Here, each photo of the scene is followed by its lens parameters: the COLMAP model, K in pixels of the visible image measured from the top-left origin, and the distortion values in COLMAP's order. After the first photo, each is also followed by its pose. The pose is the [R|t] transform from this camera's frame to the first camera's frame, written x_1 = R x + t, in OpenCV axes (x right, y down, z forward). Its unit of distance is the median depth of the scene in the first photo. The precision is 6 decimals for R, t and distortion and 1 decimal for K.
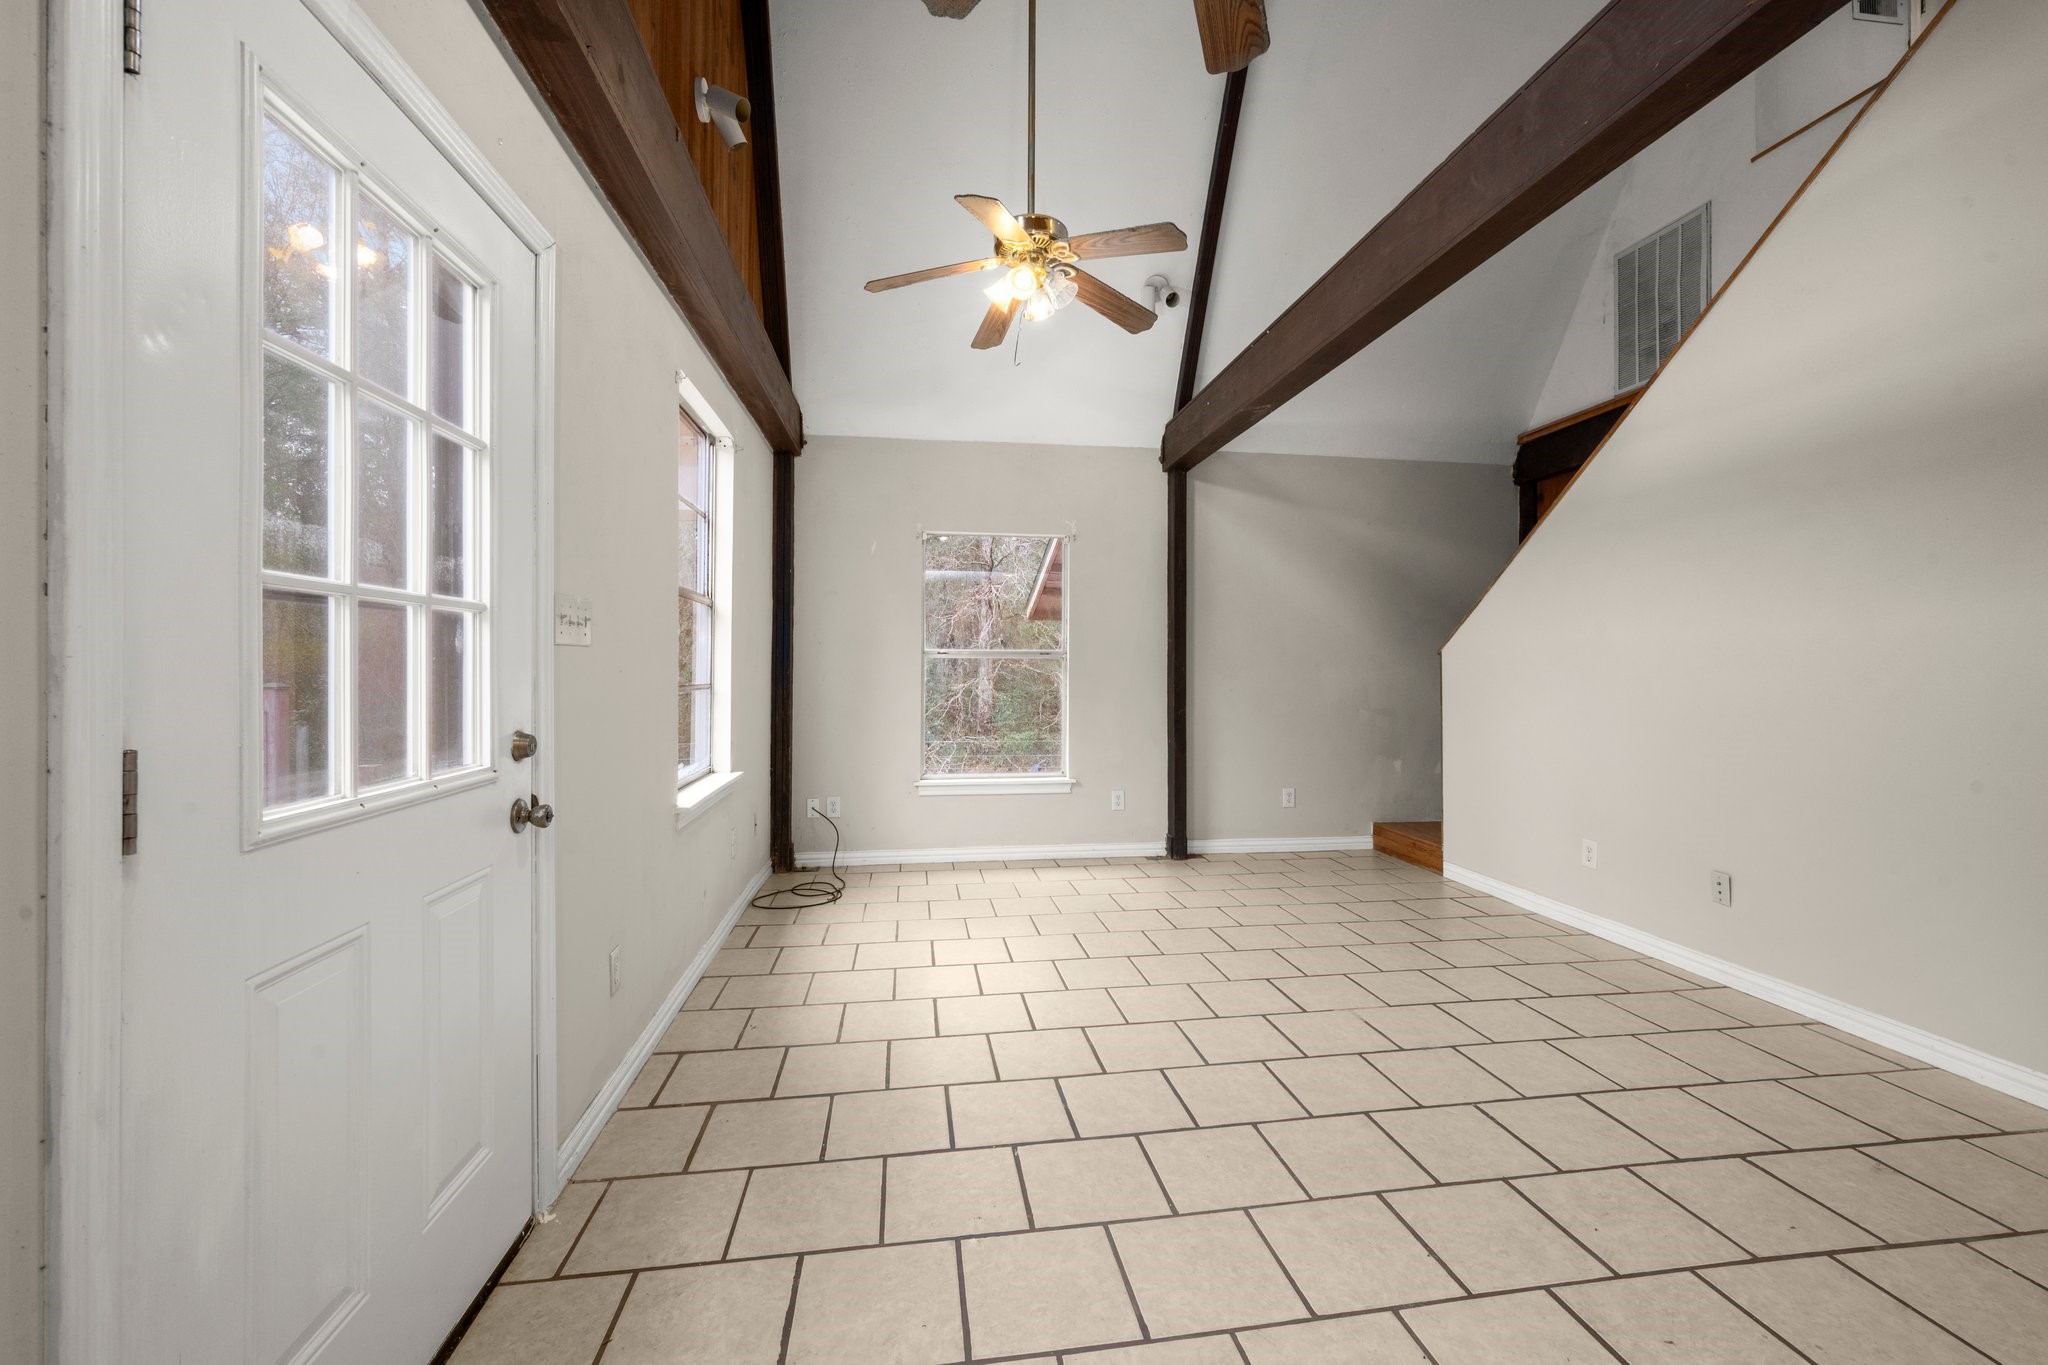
lens RADIAL K [[827.1, 0, 1026.4], [0, 827.1, 659.9], [0, 0, 1]] dist [0.002697, 0.000356]
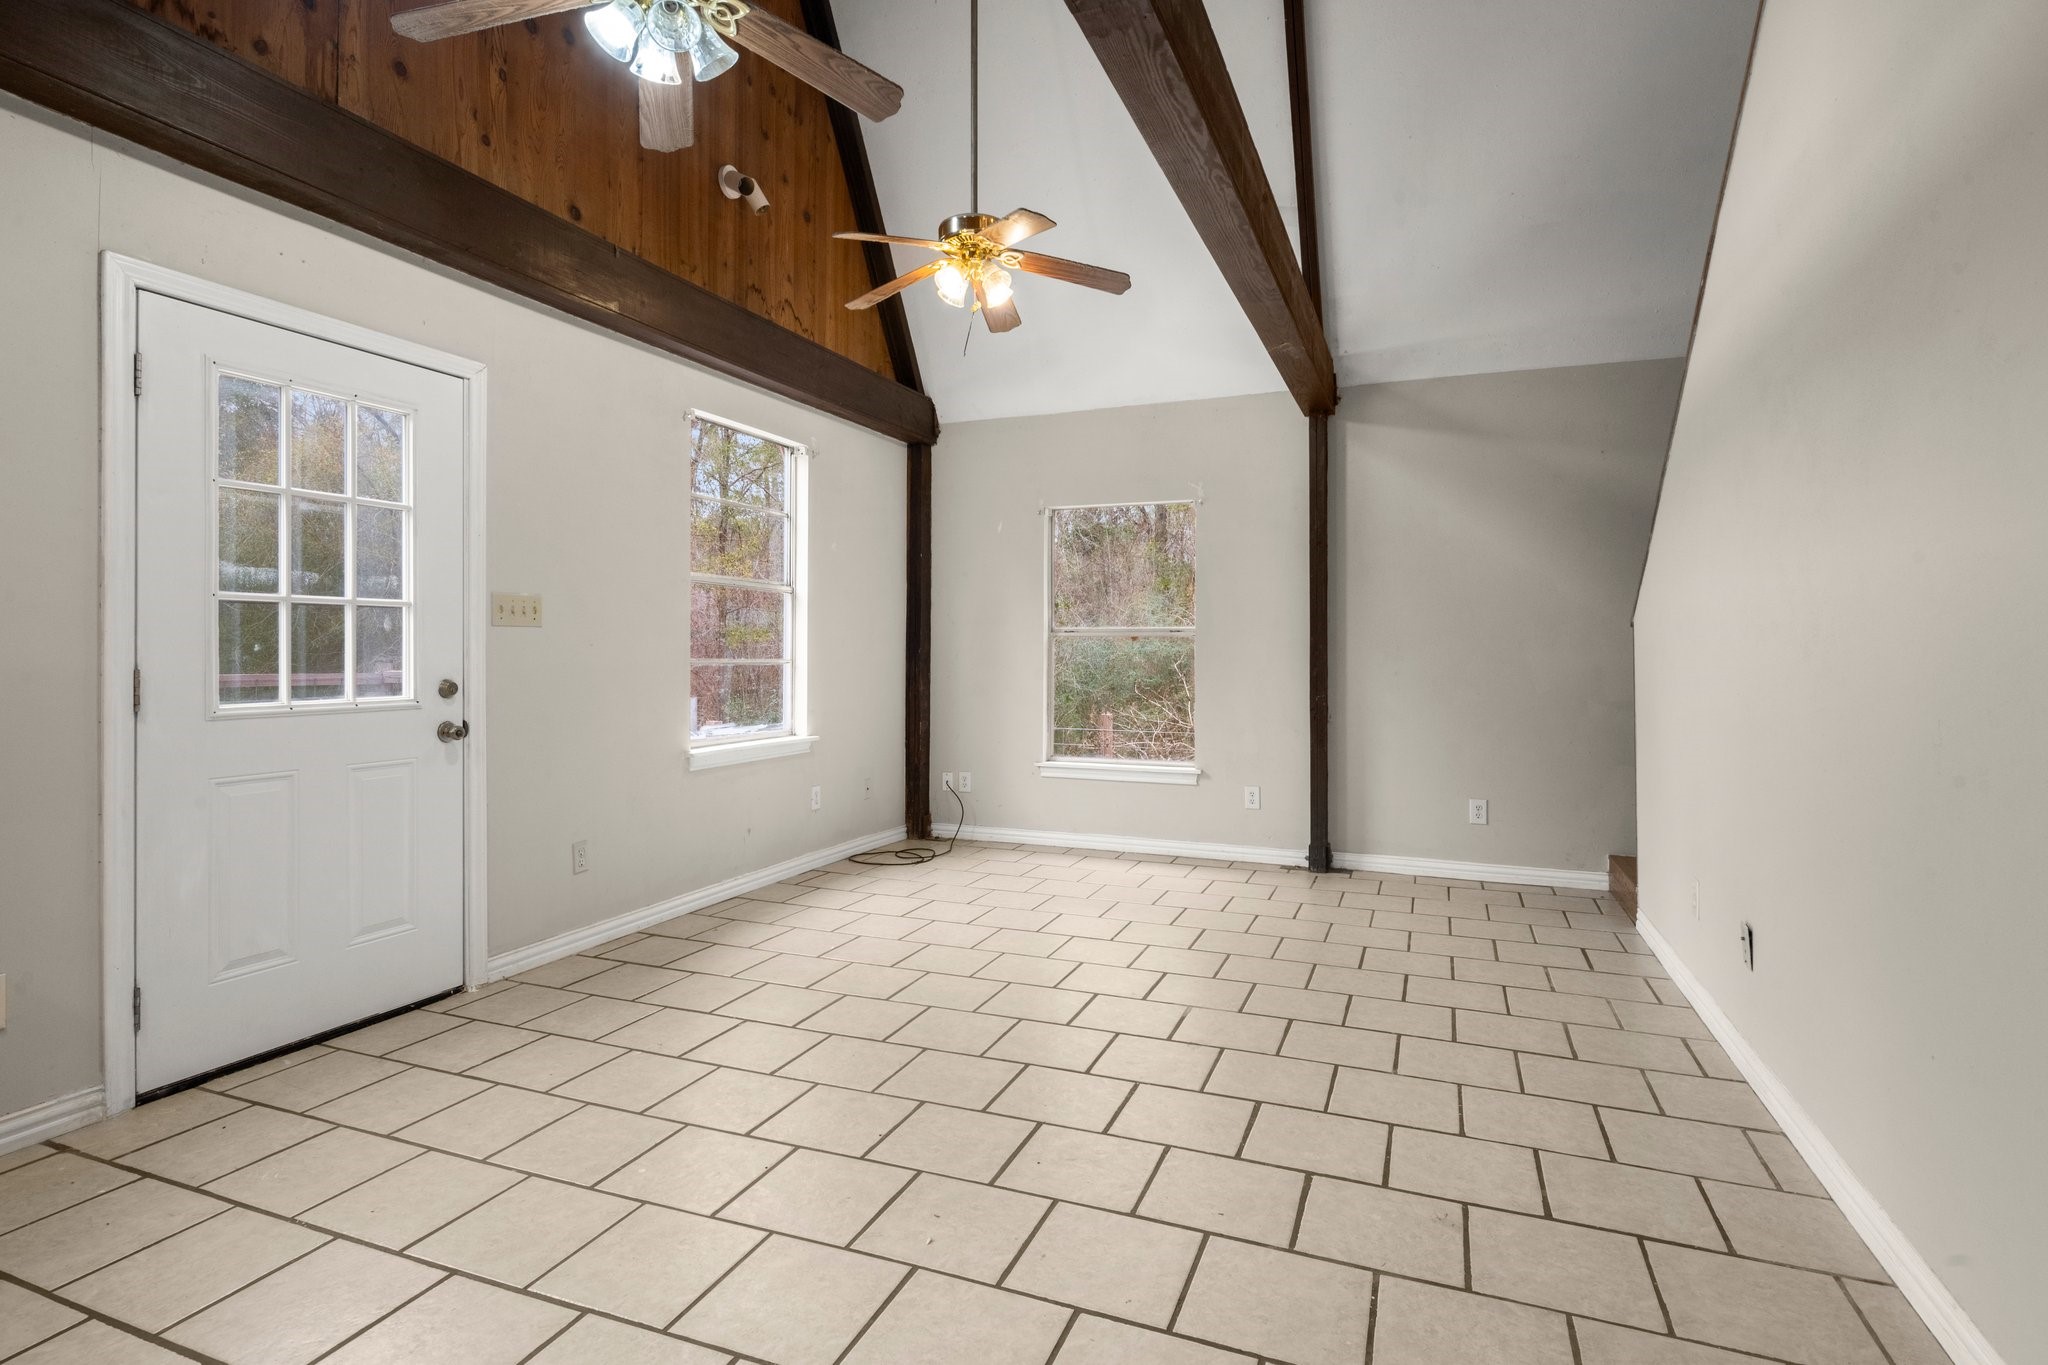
lens RADIAL K [[1008.9, 0, 1030.2], [0, 1008.9, 644.8], [0, 0, 1]] dist [-0.000596, -0.000108]
pose [[0.864333, -0.002735, -0.502913, 0.474776], [0.003013, 0.999995, -0.000259, 0.007673], [0.502911, -0.001291, 0.864337, -0.044636]]
